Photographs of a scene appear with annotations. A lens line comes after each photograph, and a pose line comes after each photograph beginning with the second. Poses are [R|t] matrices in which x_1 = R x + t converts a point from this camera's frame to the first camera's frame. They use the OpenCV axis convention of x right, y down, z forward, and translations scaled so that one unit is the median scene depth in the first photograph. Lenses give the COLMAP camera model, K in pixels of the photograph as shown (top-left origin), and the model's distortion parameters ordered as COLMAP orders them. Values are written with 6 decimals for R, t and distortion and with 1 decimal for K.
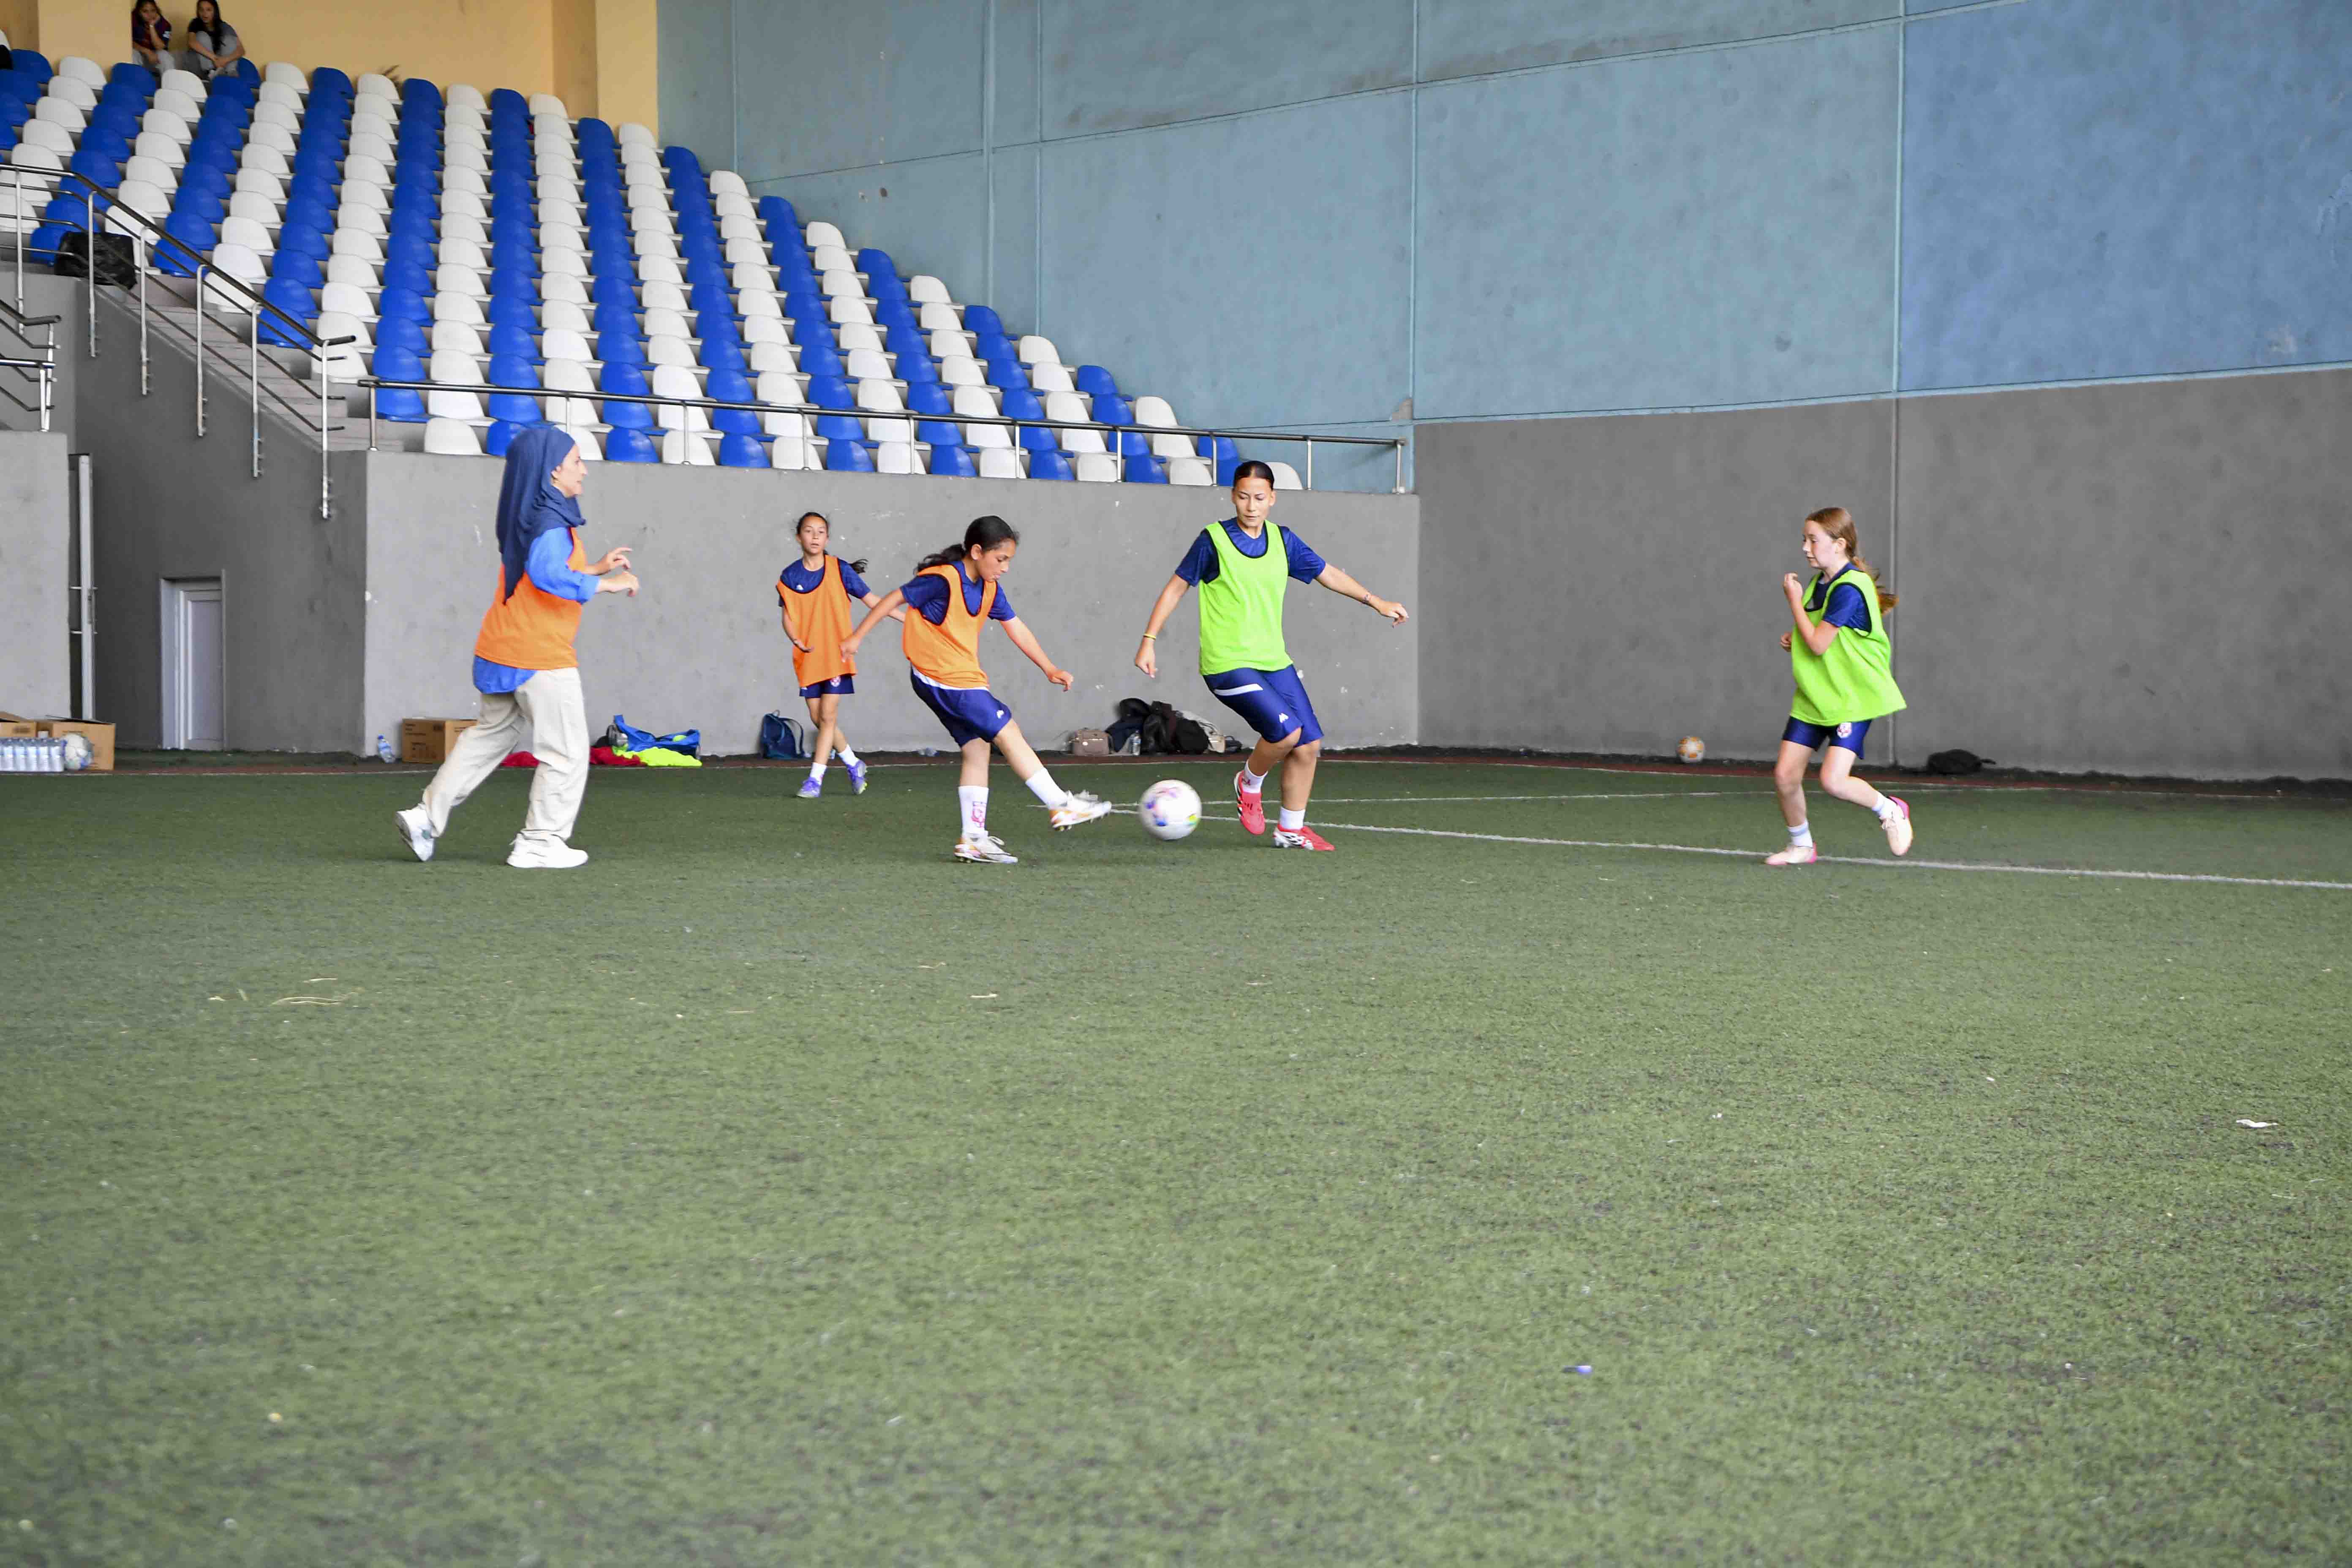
lens RADIAL K [[4300.0, 0, 1124.8], [0, 4300.0, 771.0], [0, 0, 1]] dist [0.355093, 0.000000]
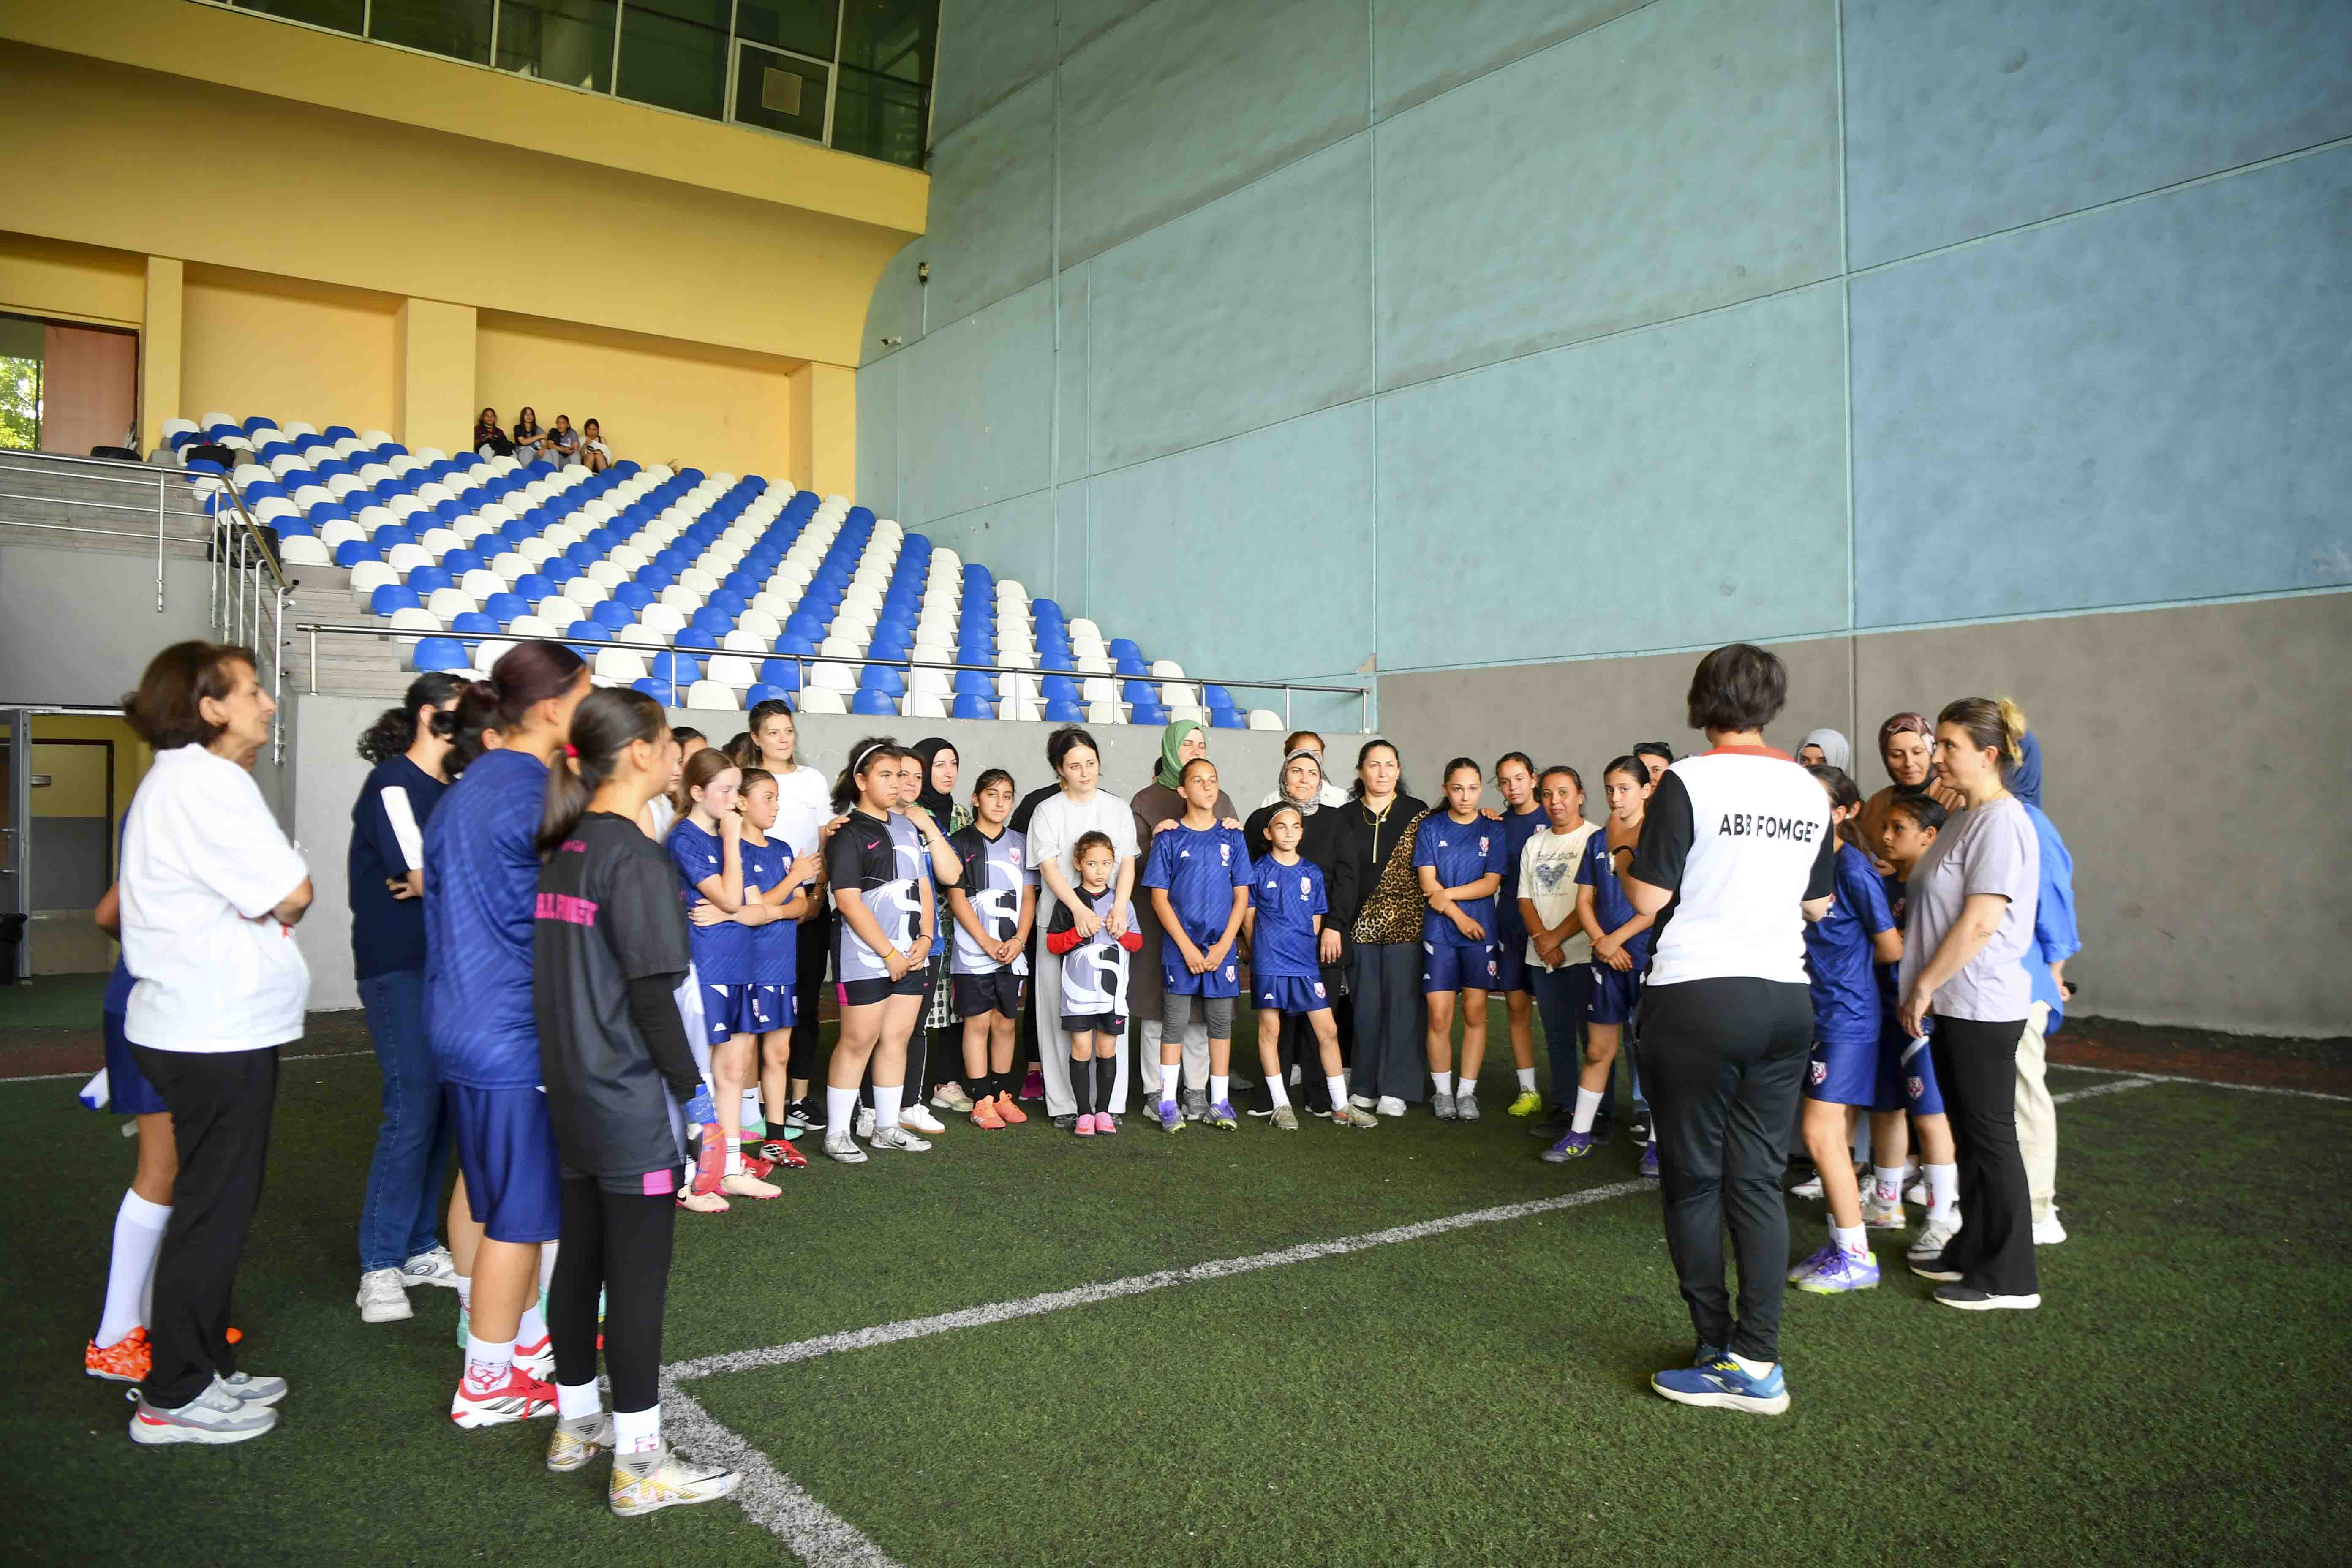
lens RADIAL K [[1706.8, 0, 1165.0], [0, 1706.8, 799.7], [0, 0, 1]] dist [-0.055857, 0.007260]
pose [[0.999081, -0.003747, -0.042699, 0.031795], [0.002148, 0.999296, -0.037442, -0.032058], [0.042809, 0.037316, 0.998386, 0.592066]]
